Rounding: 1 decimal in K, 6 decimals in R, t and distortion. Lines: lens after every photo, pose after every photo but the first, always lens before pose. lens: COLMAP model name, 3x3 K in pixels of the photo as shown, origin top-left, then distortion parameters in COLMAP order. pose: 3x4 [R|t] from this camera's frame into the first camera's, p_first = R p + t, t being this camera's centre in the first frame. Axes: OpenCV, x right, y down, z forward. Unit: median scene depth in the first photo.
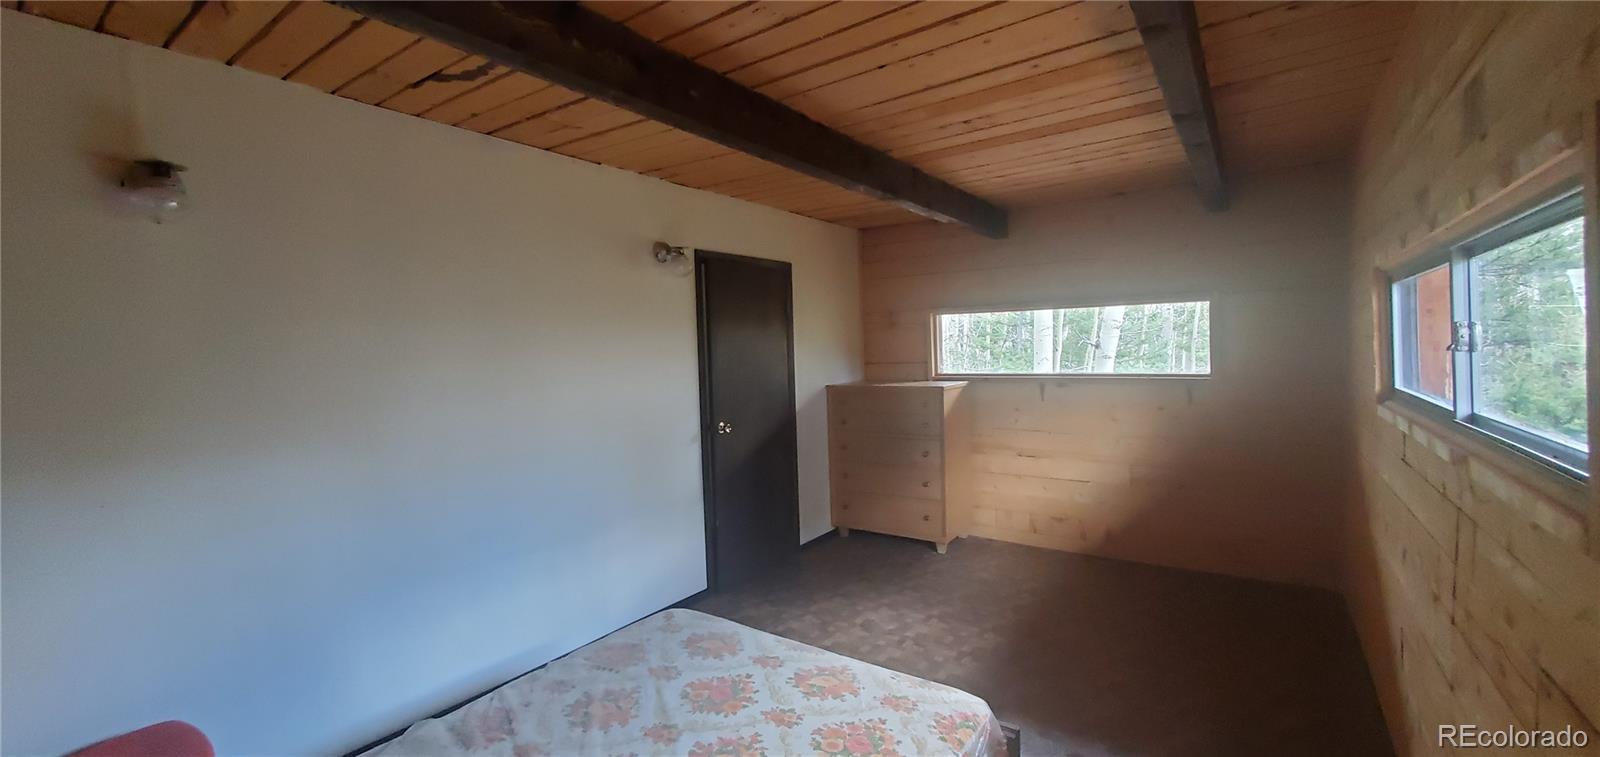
lens RADIAL K [[644.1, 0, 799.2], [0, 644.1, 361.3], [0, 0, 1]] dist [0.000514, 0.000048]
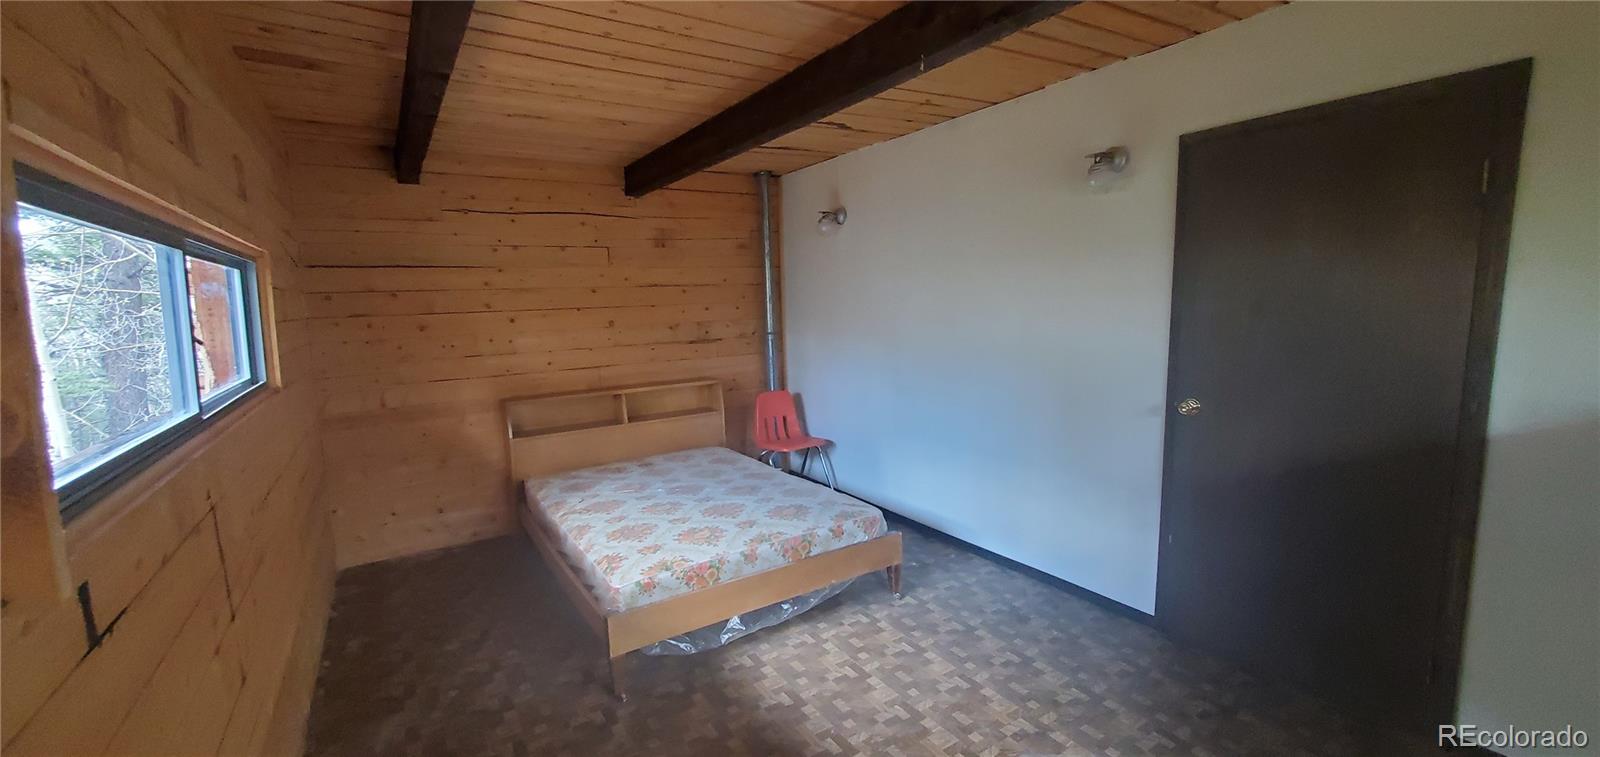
lens RADIAL K [[644.1, 0, 799.2], [0, 644.1, 361.3], [0, 0, 1]] dist [0.000514, 0.000048]
pose [[-0.371251, 0.138322, -0.918172, 1.088636], [0.027867, 0.990056, 0.137884, -0.076870], [0.928114, 0.025603, -0.371414, 1.520532]]
